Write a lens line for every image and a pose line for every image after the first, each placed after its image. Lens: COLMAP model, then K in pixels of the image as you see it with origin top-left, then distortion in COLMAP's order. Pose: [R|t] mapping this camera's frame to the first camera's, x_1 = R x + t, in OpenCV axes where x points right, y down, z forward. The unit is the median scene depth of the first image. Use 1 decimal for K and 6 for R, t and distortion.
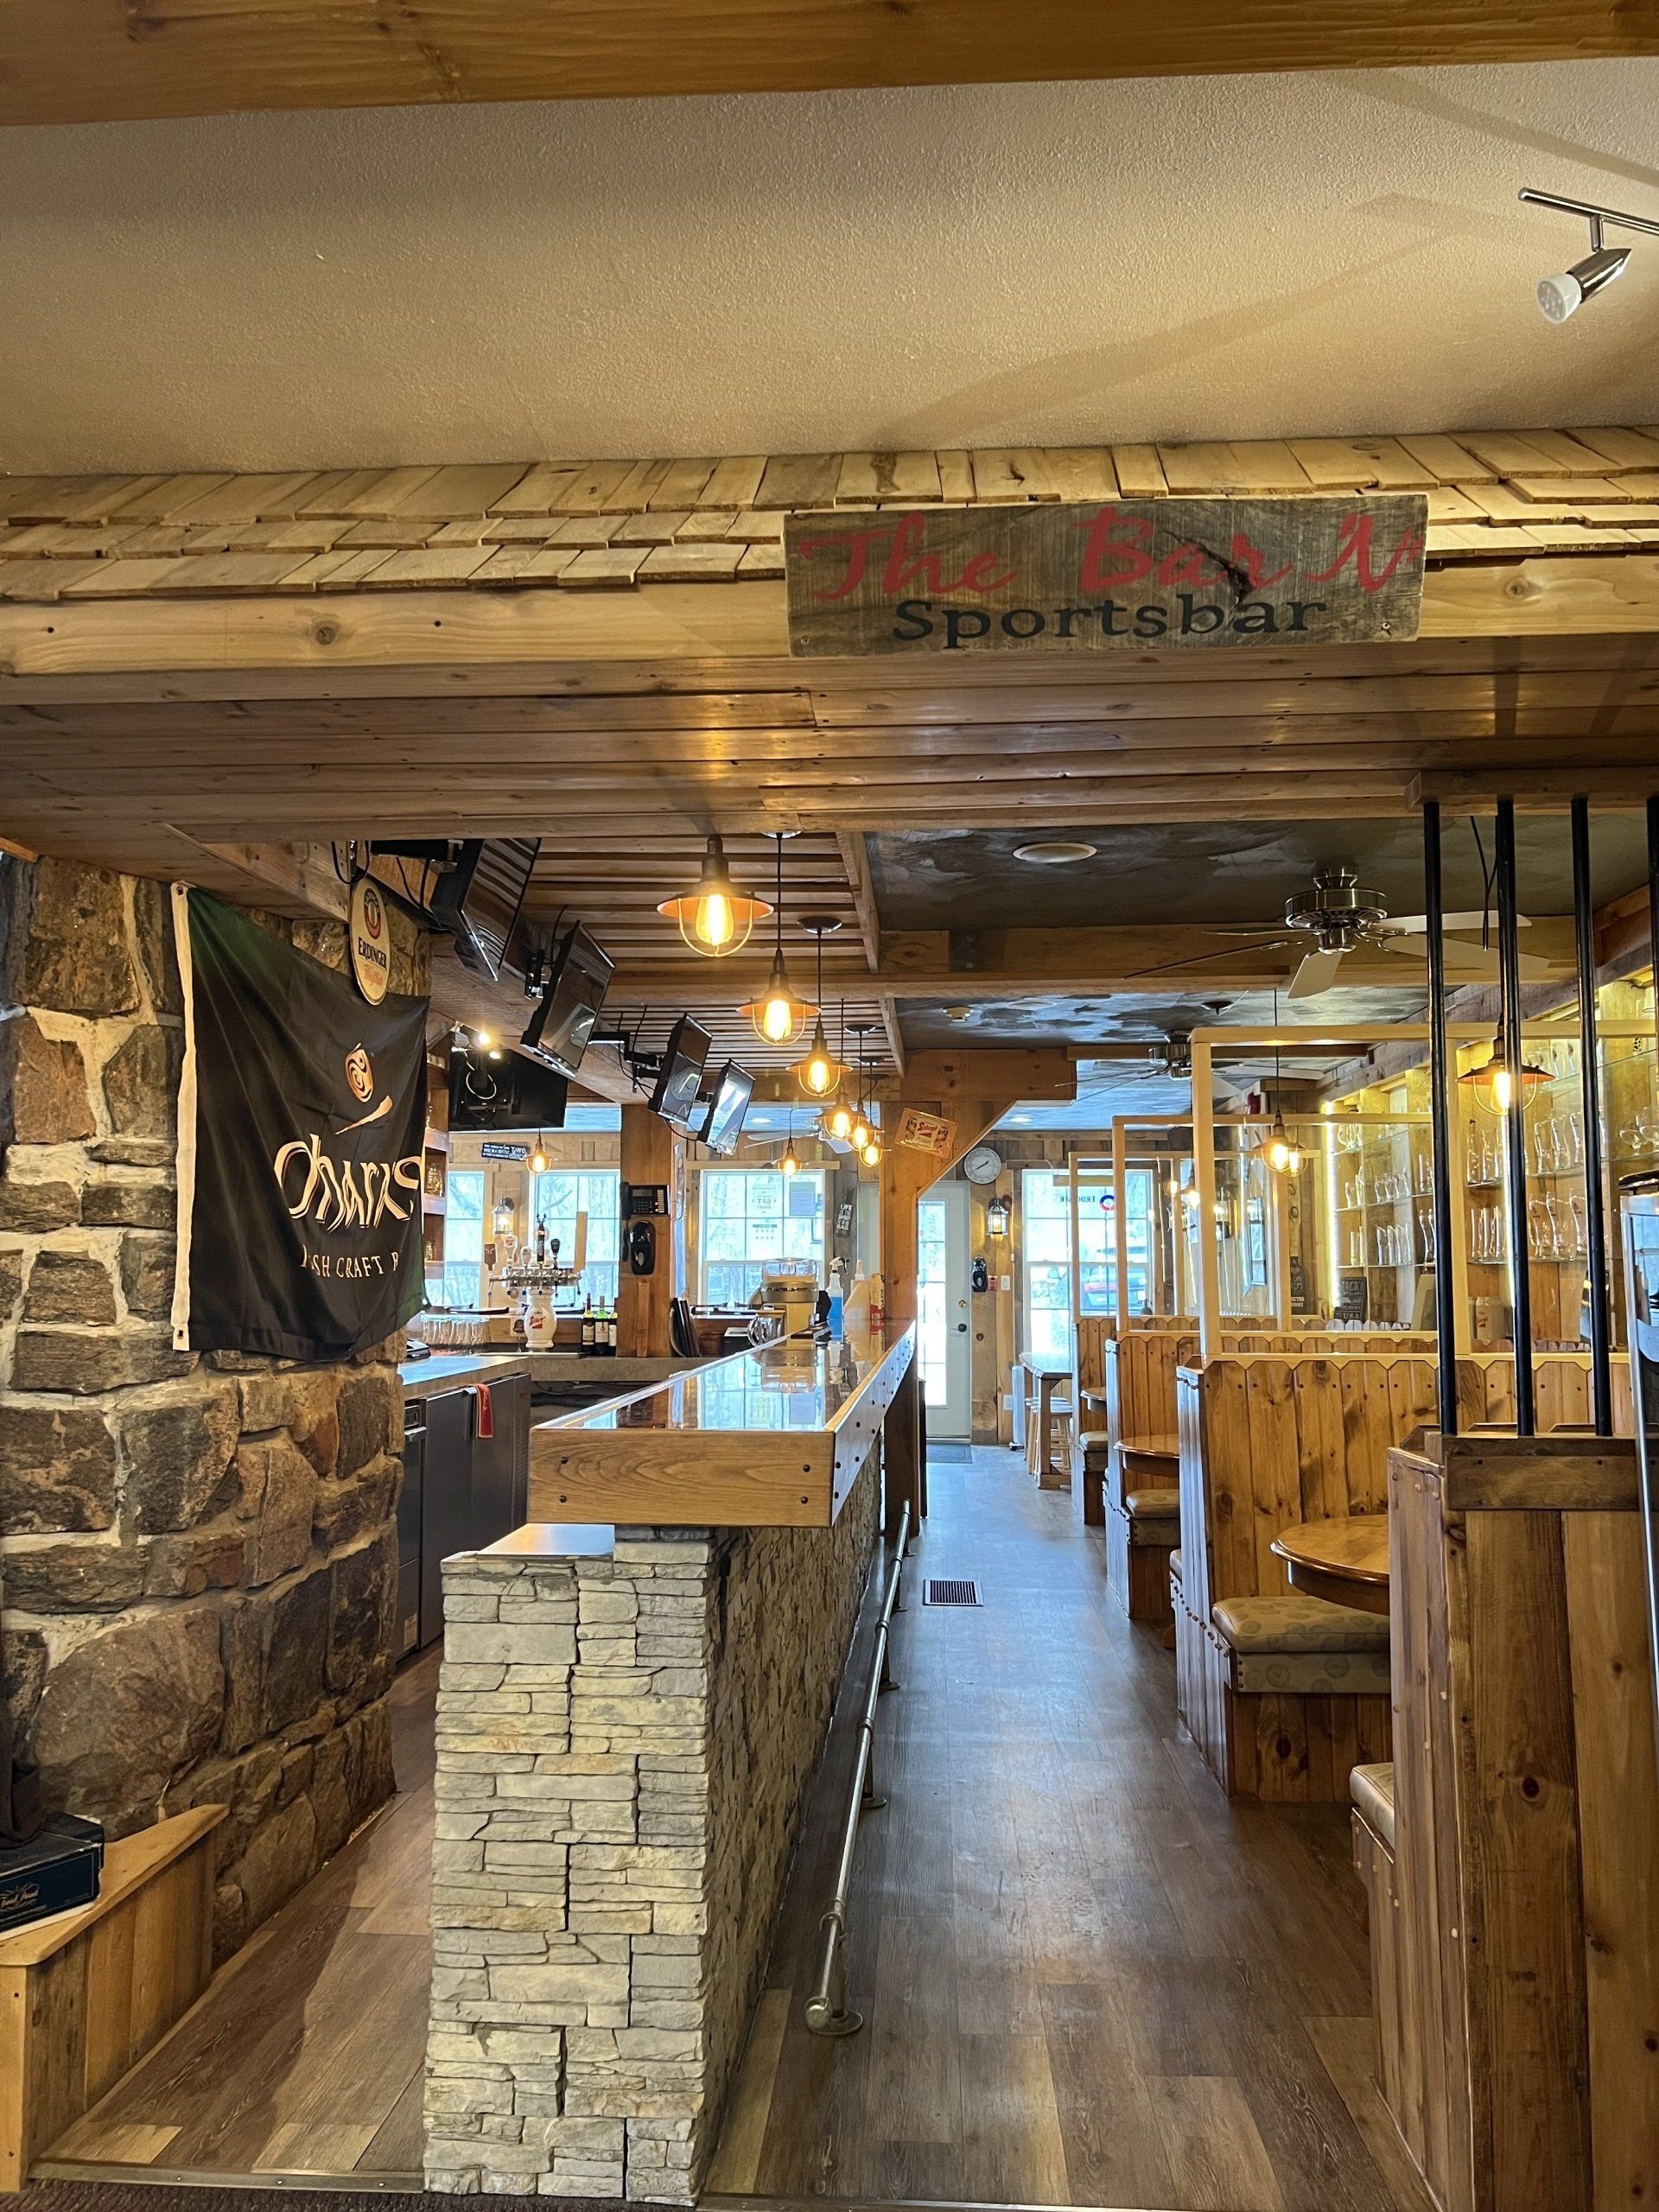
lens RADIAL K [[1669.9, 0, 831.4], [0, 1669.9, 1114.8], [0, 0, 1]] dist [0.068812, -0.075940]
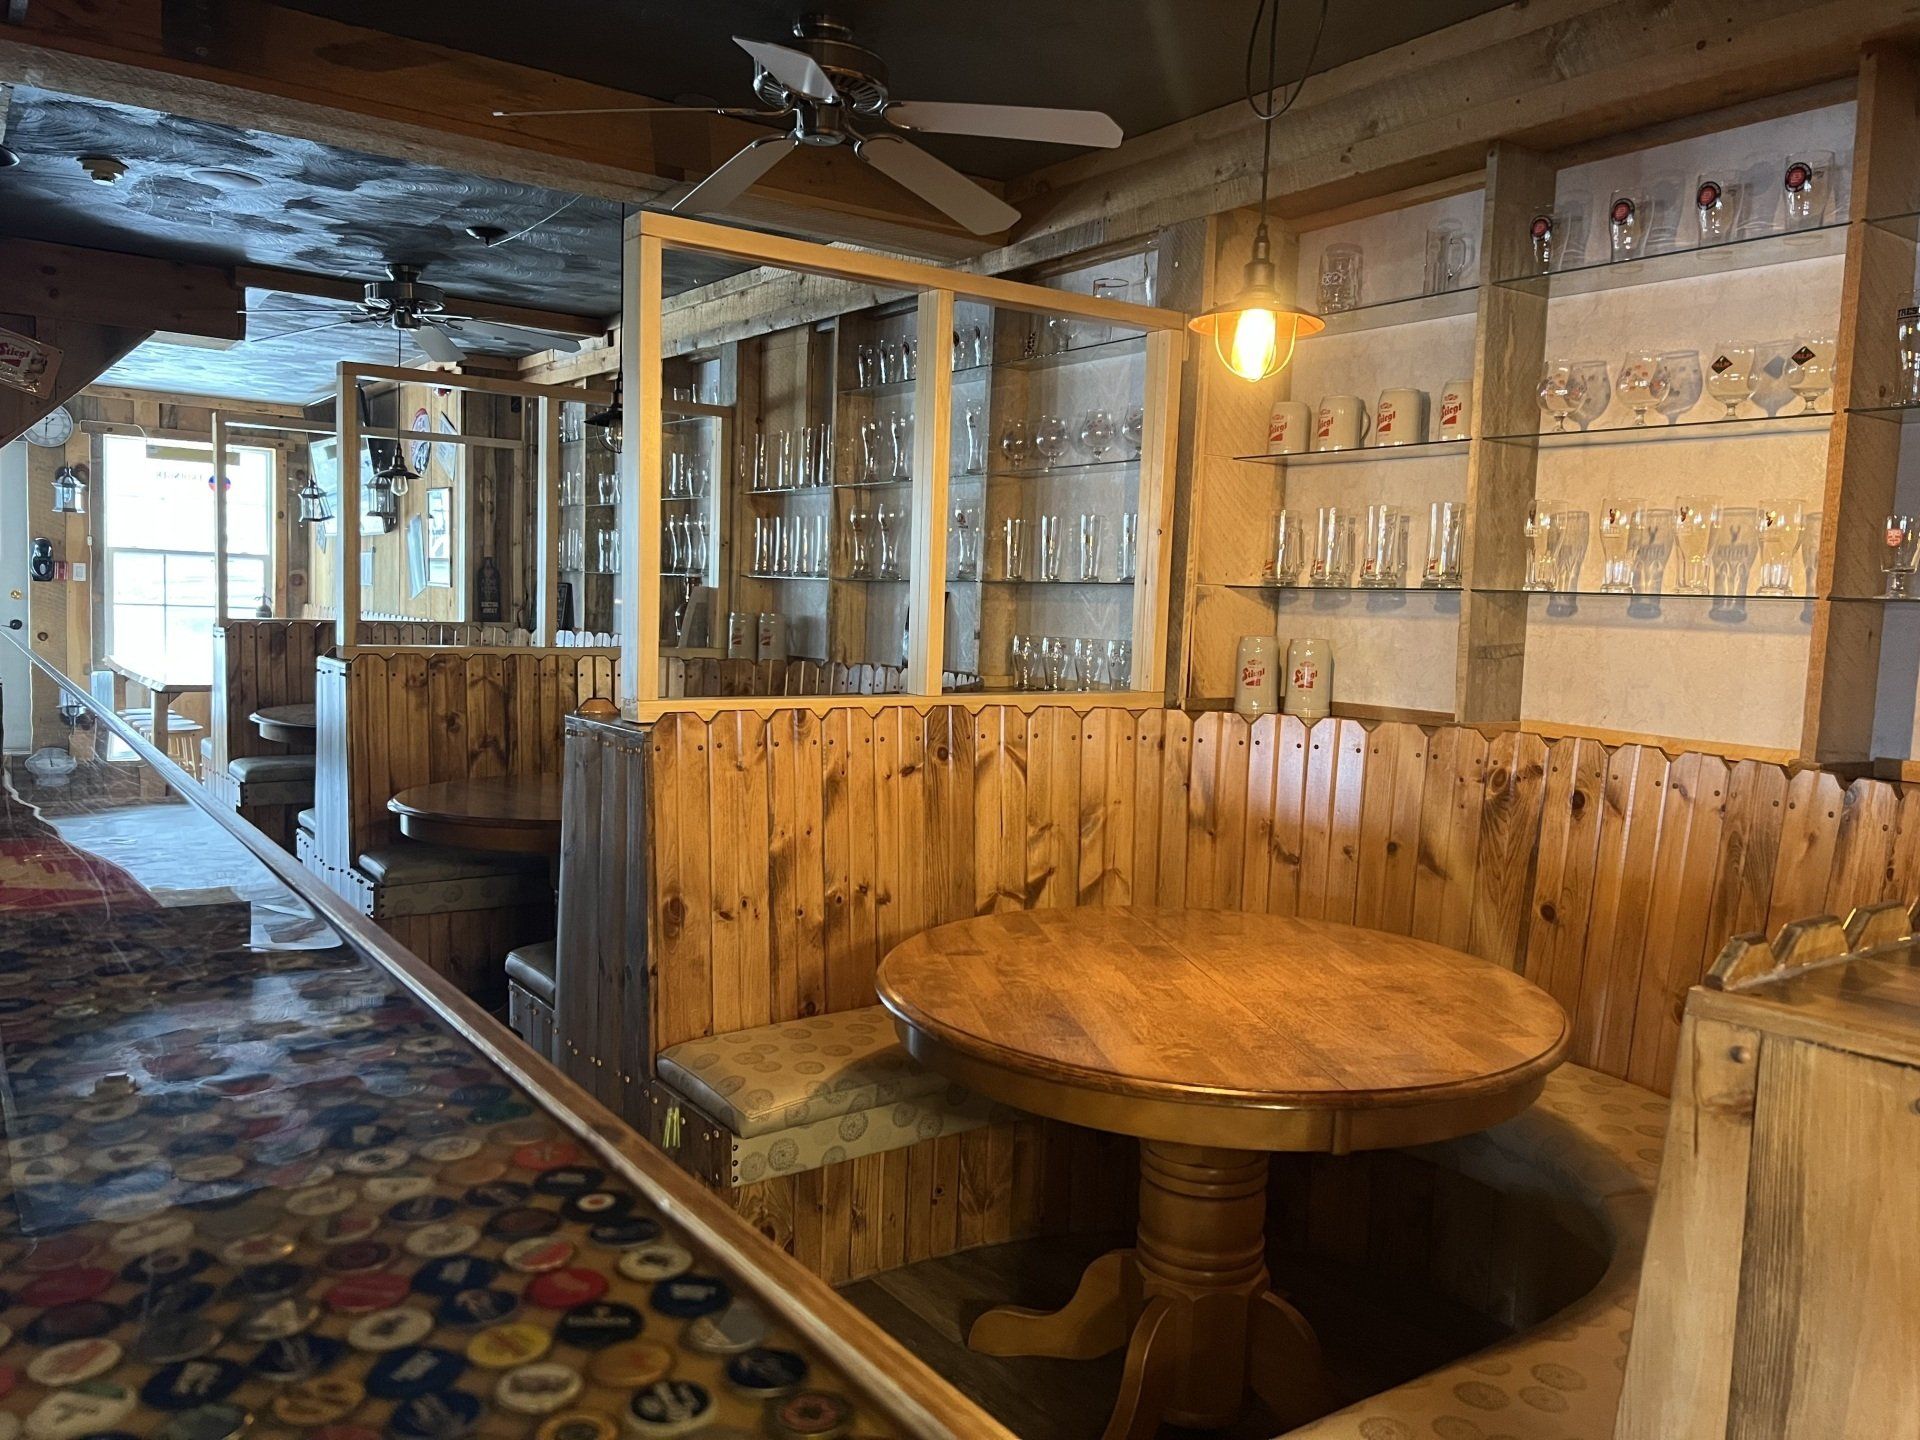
lens RADIAL K [[1443.9, 0, 962.0], [0, 1443.9, 728.0], [0, 0, 1]] dist [0.049072, -0.056531]
pose [[0.770483, -0.027753, 0.636856, -0.033648], [-0.099347, 0.981616, 0.162971, 0.025867], [-0.629671, -0.188836, 0.753562, 0.279593]]
